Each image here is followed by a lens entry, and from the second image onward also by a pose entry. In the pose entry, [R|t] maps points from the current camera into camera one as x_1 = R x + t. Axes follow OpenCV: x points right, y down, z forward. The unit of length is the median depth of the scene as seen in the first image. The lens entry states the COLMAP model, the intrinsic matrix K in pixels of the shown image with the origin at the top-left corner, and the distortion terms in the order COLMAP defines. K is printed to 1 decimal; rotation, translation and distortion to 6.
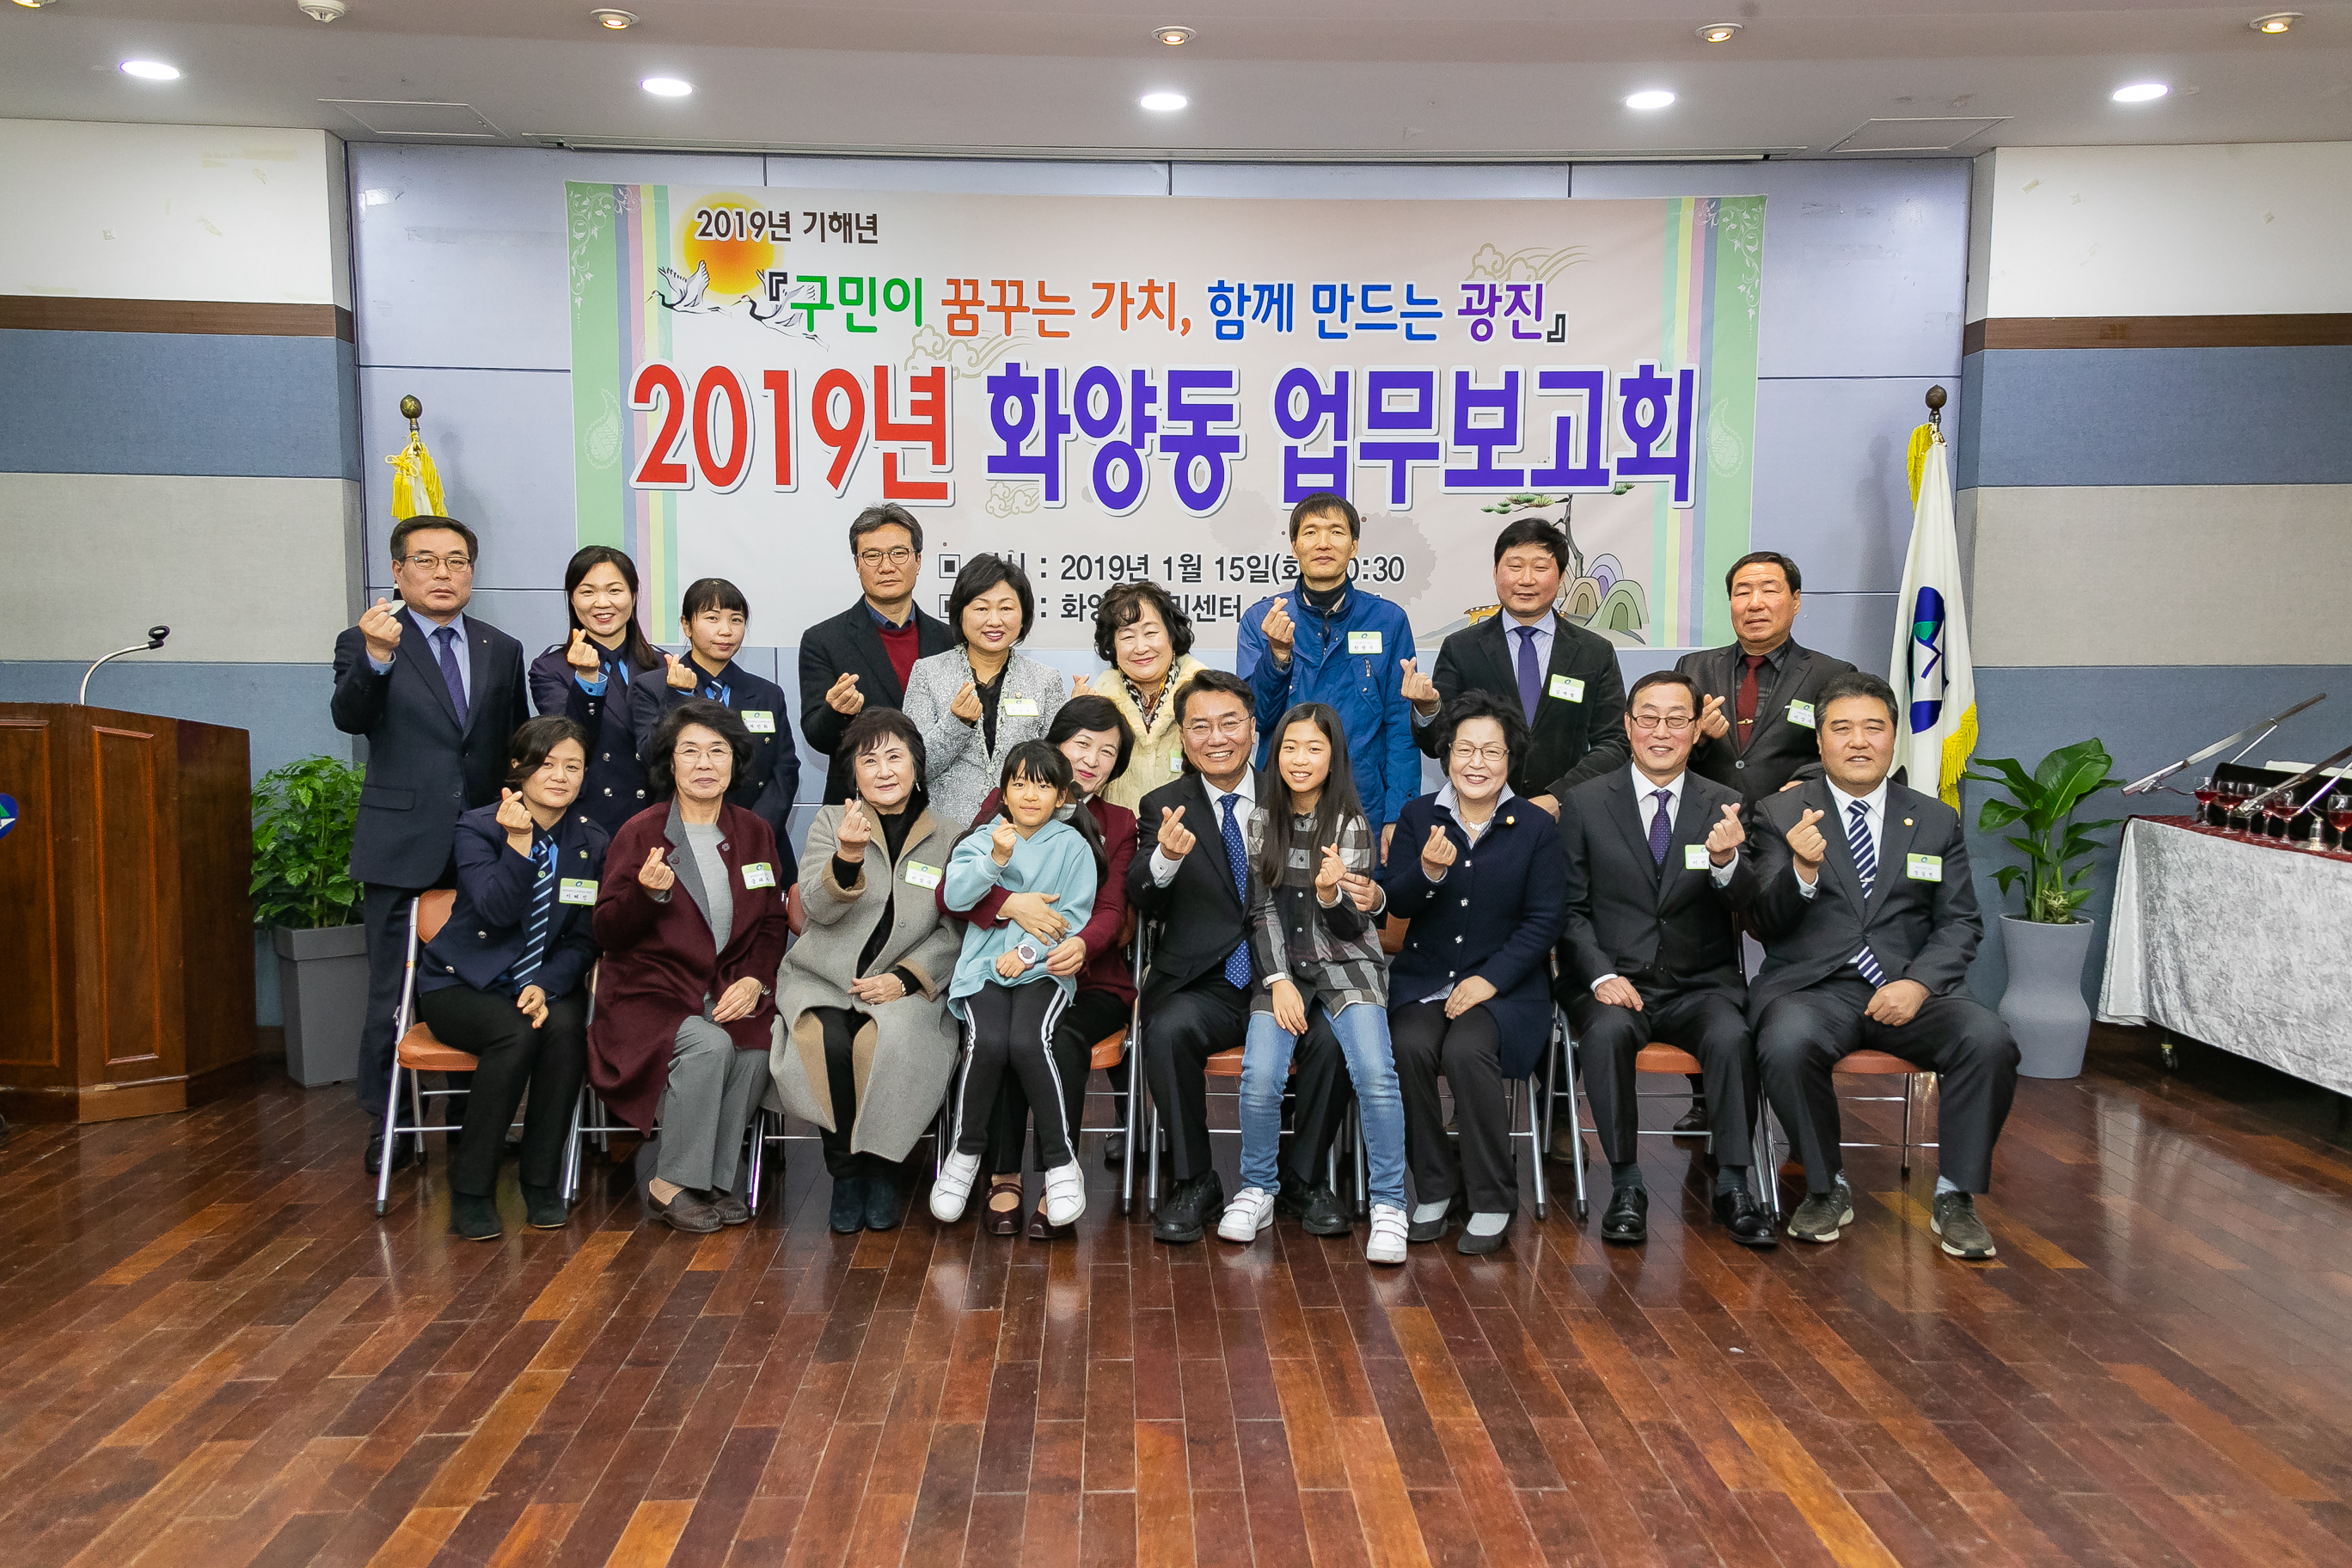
lens RADIAL K [[2068.8, 0, 1176.0], [0, 2068.8, 784.0], [0, 0, 1]] dist [0.200275, -0.148401]
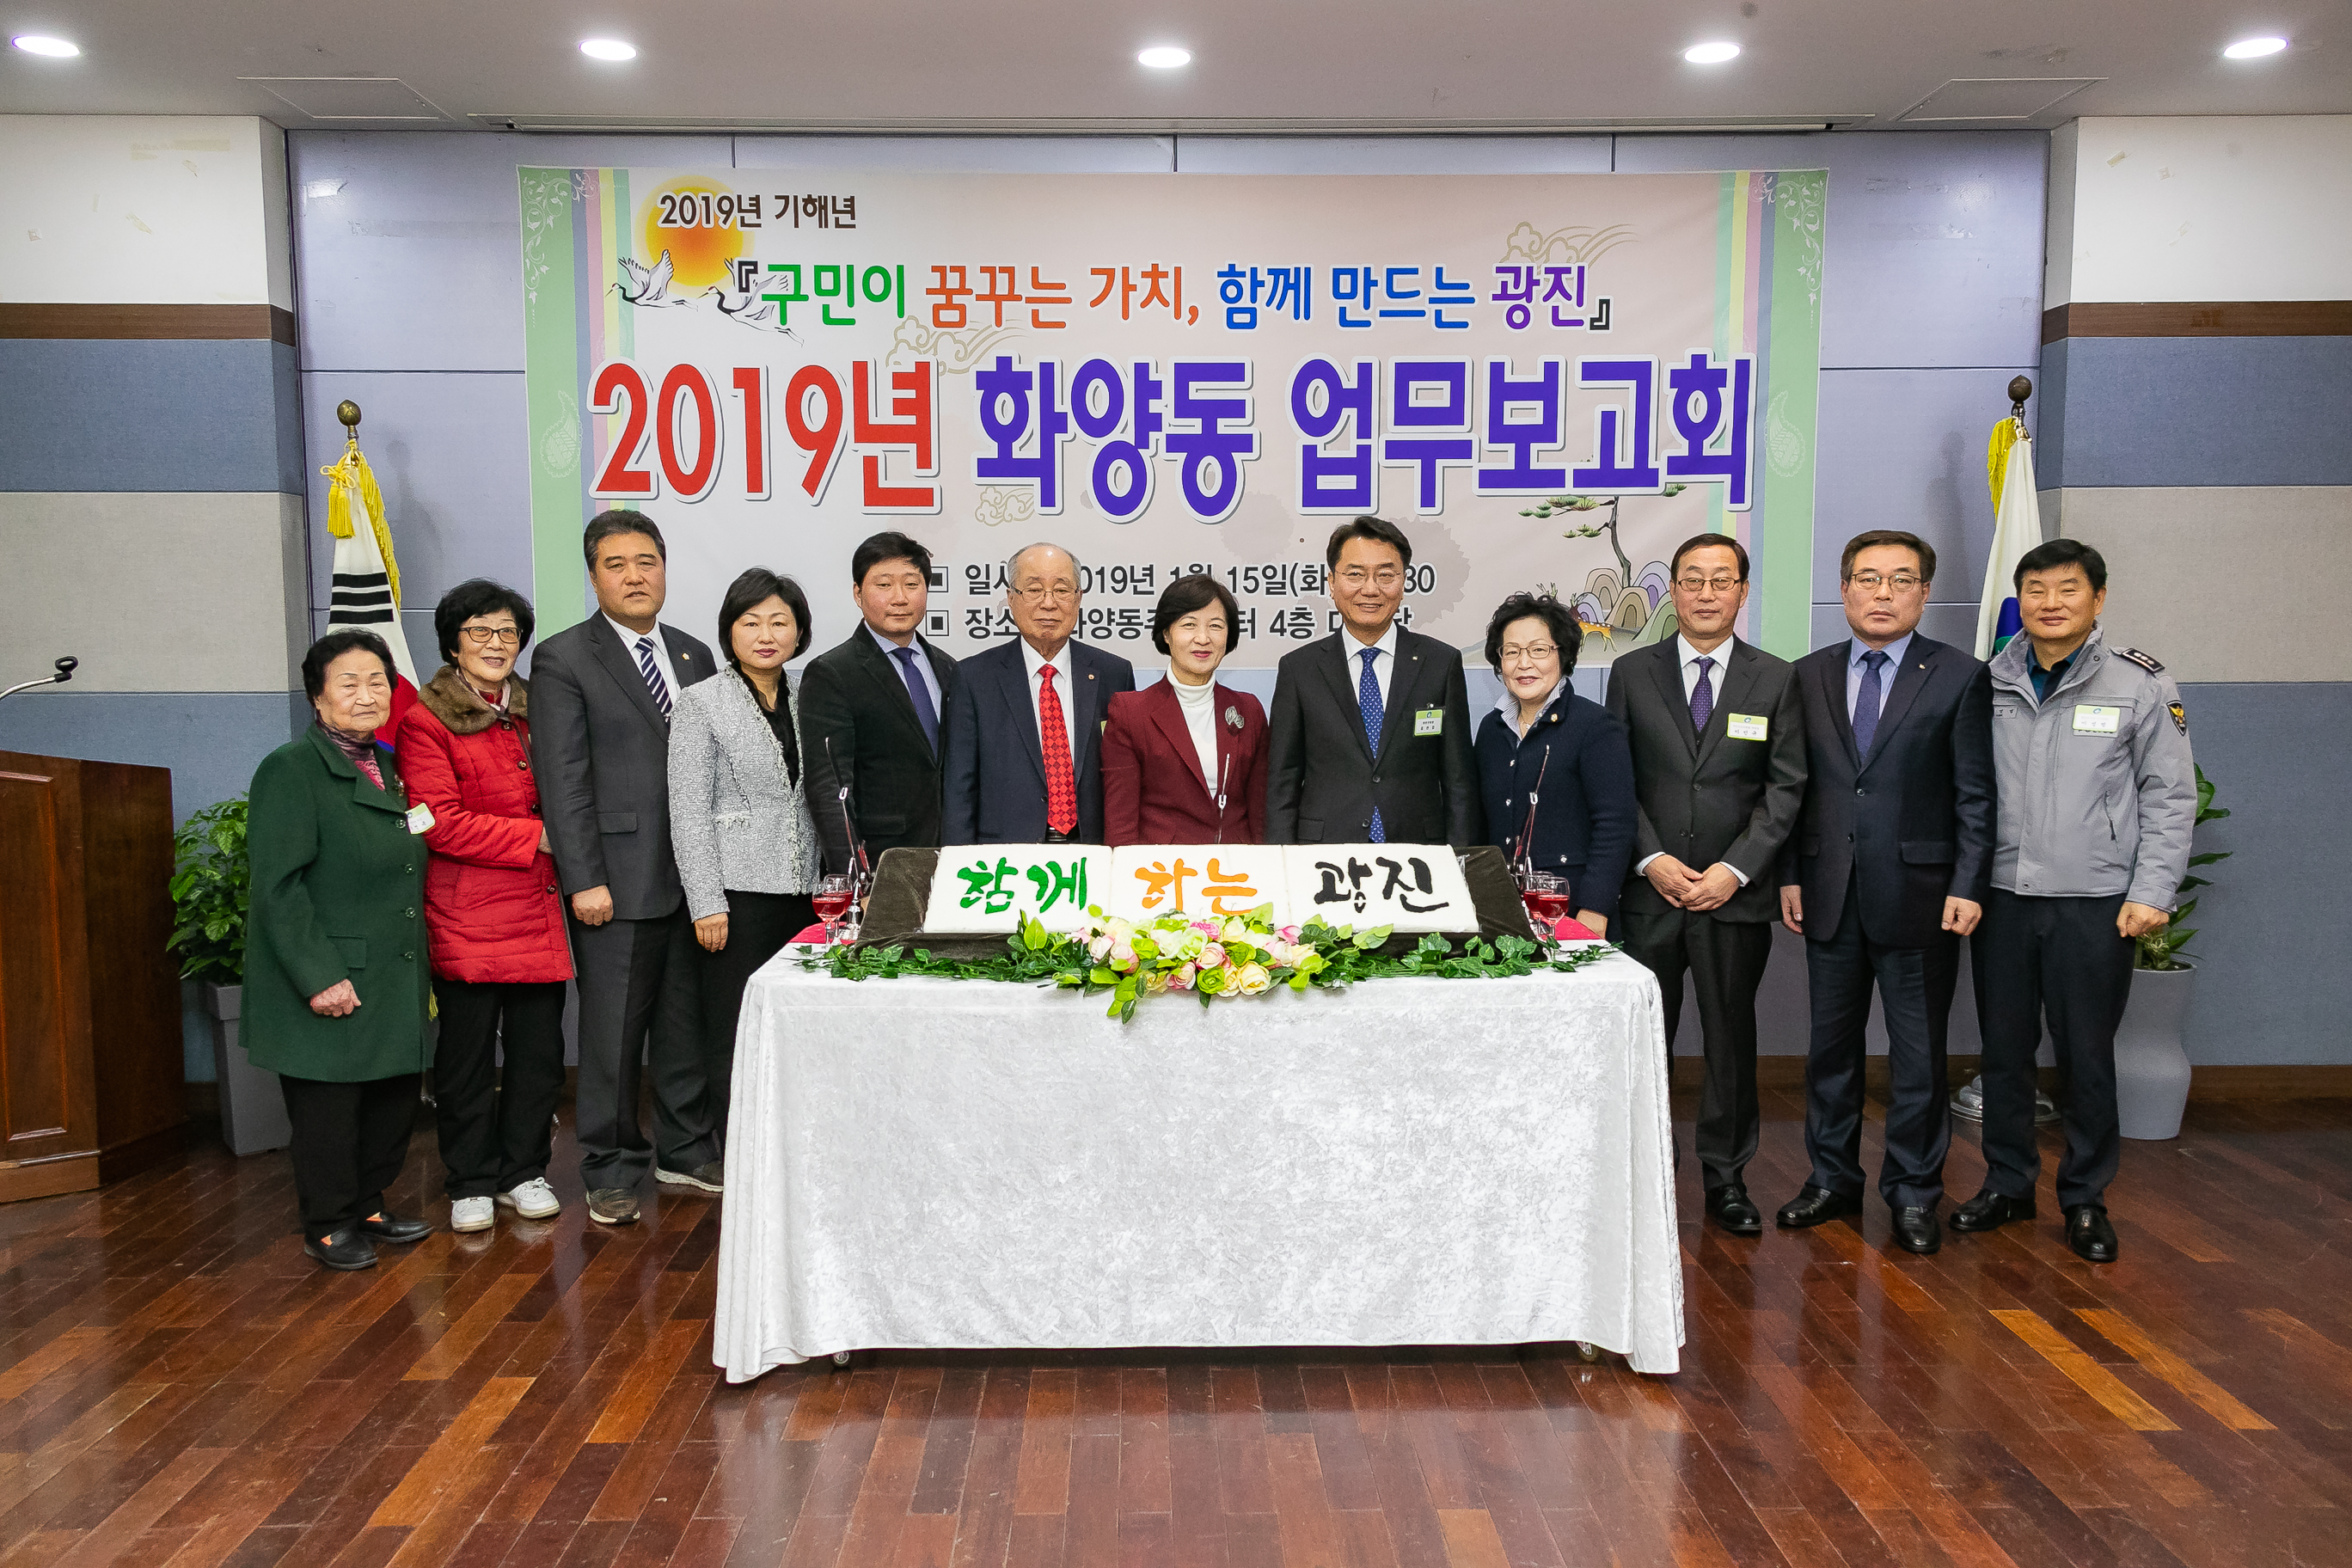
lens RADIAL K [[1885.0, 0, 1174.0], [0, 1885.0, 787.9], [0, 0, 1]] dist [0.084792, -0.062328]
pose [[0.999874, -0.005152, -0.015008, 0.007593], [0.005330, 0.999916, 0.011795, -0.022468], [0.014946, -0.011873, 0.999818, 0.170508]]
